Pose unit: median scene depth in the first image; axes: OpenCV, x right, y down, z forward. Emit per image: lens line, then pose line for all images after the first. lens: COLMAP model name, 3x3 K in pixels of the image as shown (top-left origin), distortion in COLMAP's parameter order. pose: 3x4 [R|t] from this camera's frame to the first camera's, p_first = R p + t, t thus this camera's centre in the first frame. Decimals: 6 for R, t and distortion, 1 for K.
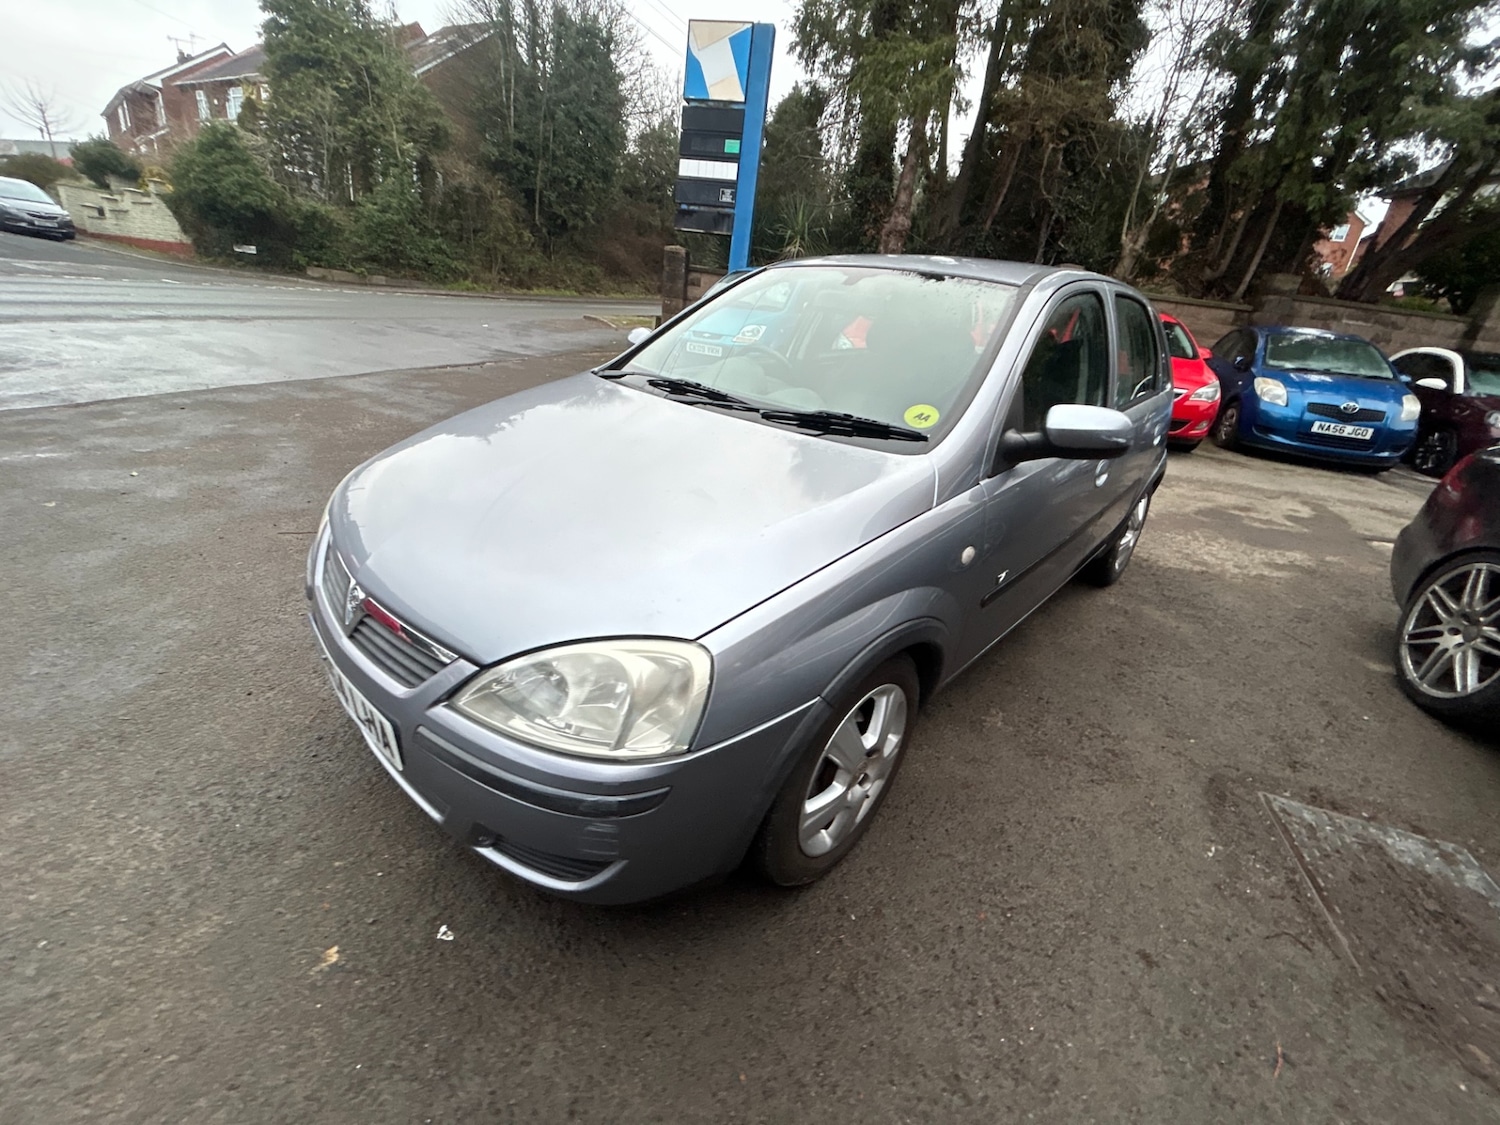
lens RADIAL K [[600.2, 0, 752.5], [0, 600.2, 550.8], [0, 0, 1]] dist [0.002341, -0.000920]
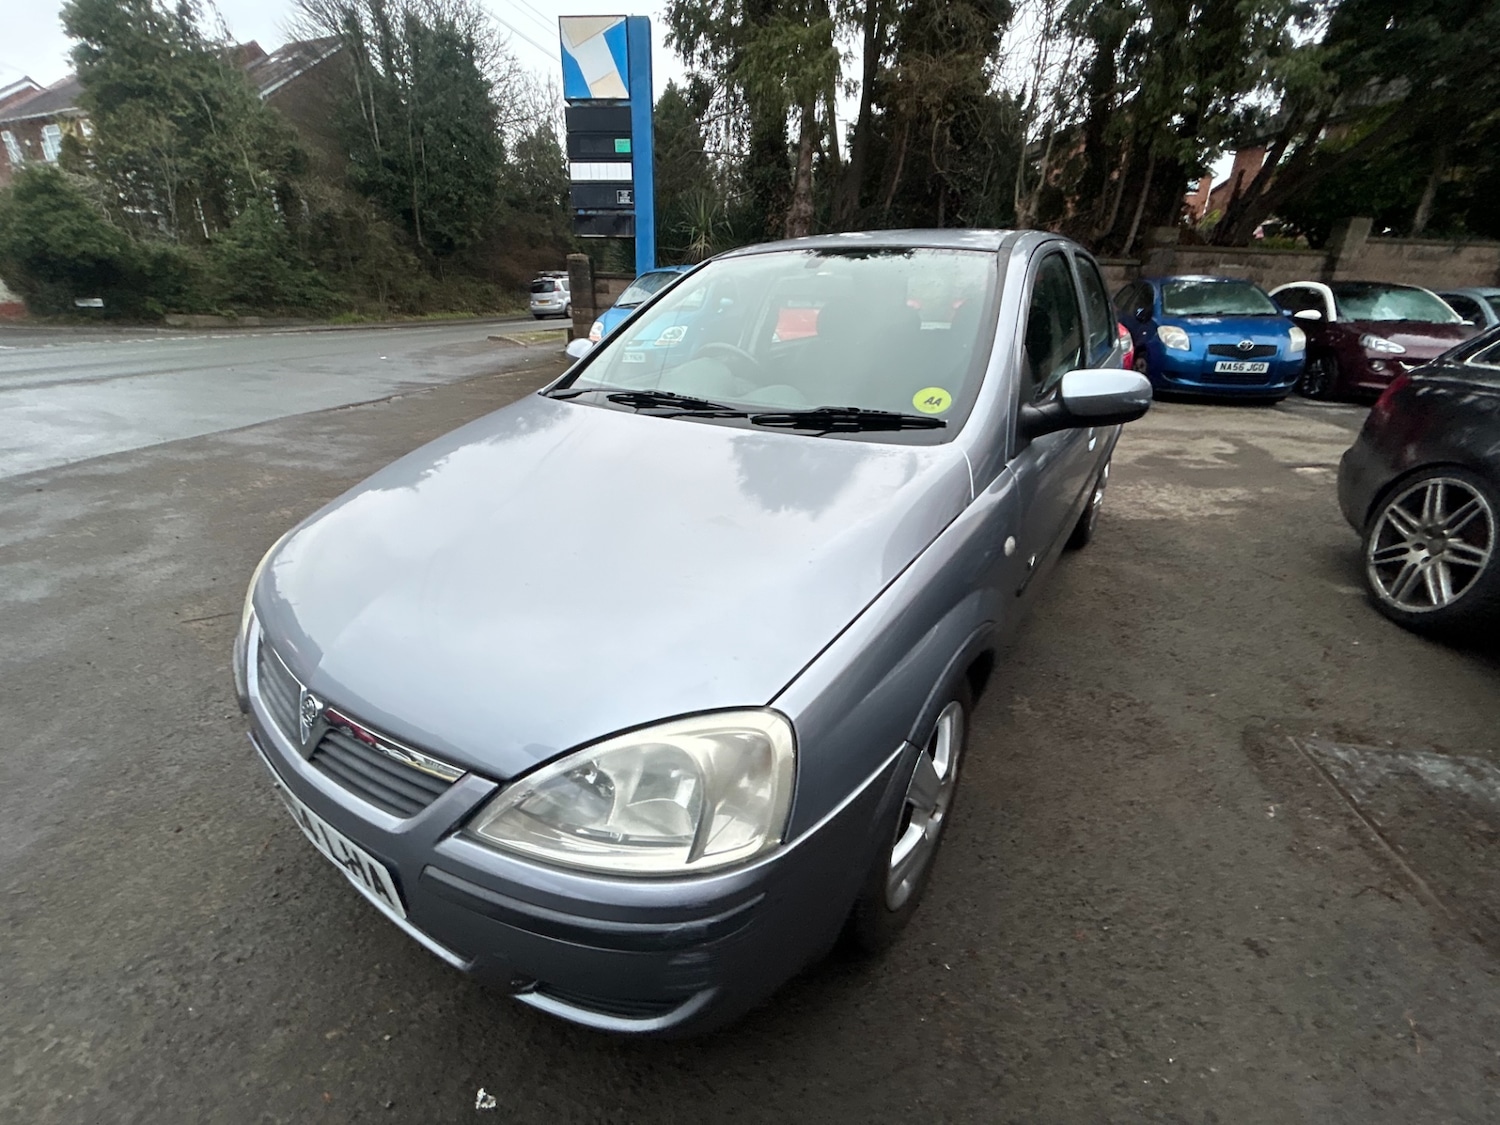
lens RADIAL K [[600.2, 0, 748.7], [0, 600.2, 552.1], [0, 0, 1]] dist [0.002341, -0.000920]
pose [[0.985550, -0.139901, 0.095488, -0.029920], [0.139497, 0.990162, 0.010927, -0.012498], [-0.096078, 0.002551, 0.995371, 0.033669]]
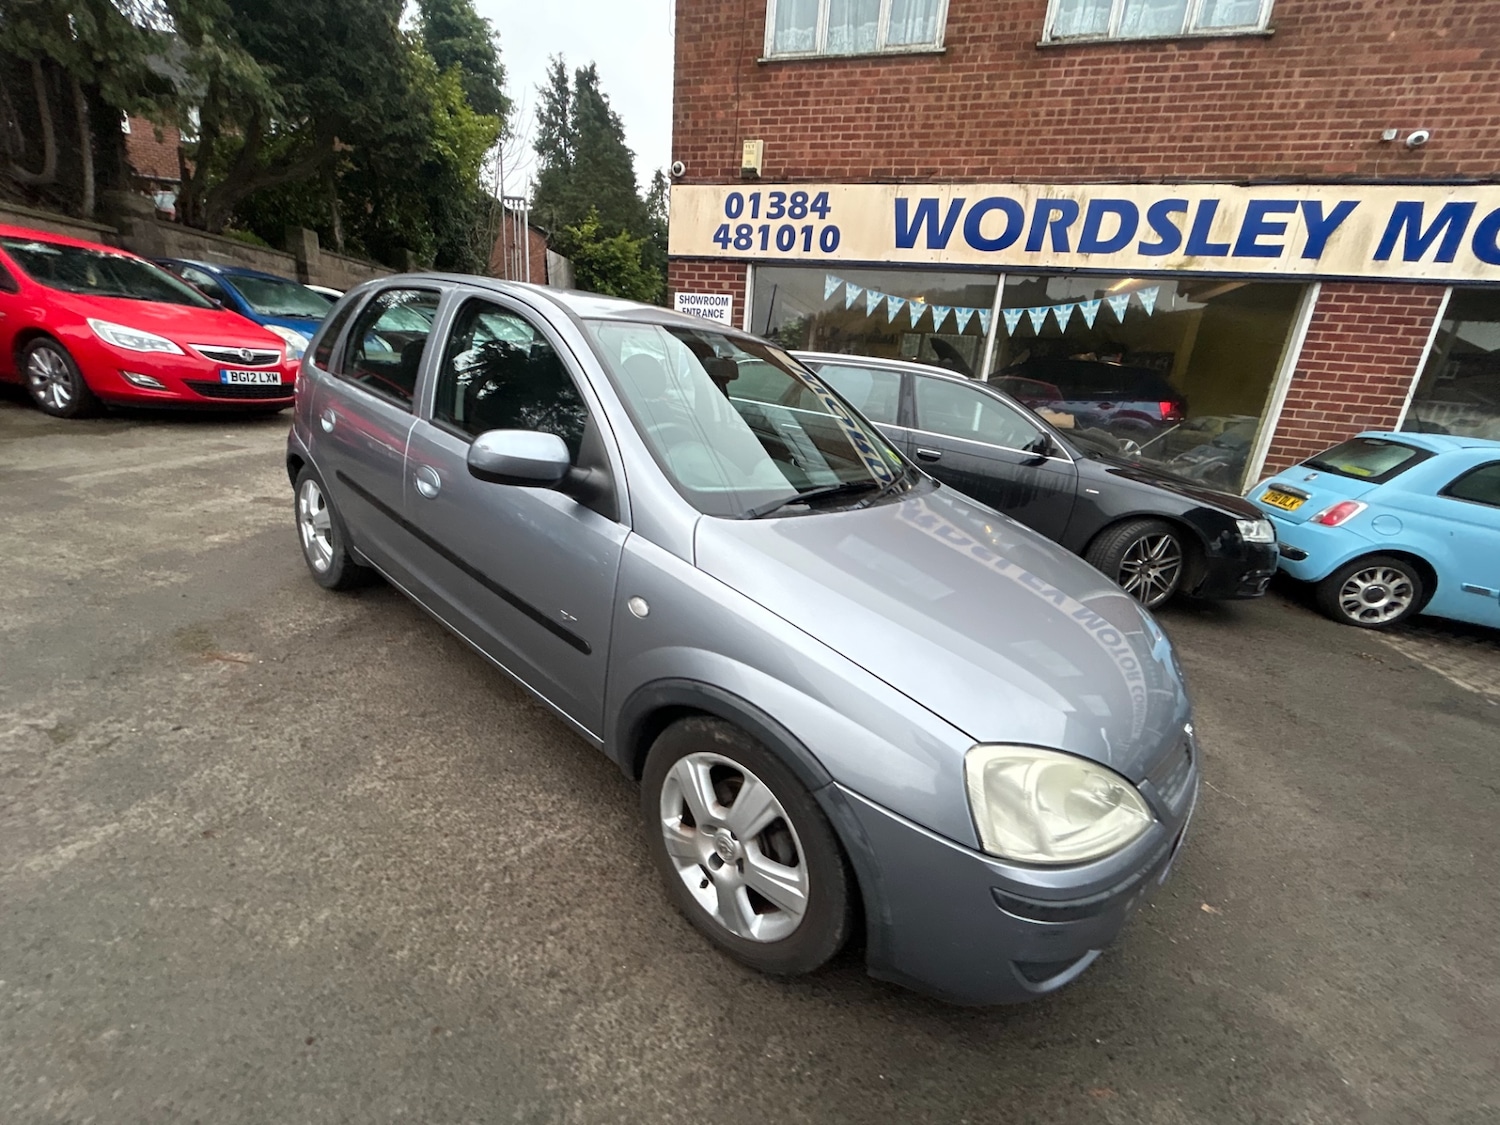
lens RADIAL K [[600.2, 0, 754.0], [0, 600.2, 556.9], [0, 0, 1]] dist [0.002341, -0.000920]
pose [[-0.063862, -0.414833, 0.907654, -0.338460], [0.265143, 0.869769, 0.416174, -0.204972], [-0.962092, 0.267235, 0.054445, 0.370073]]
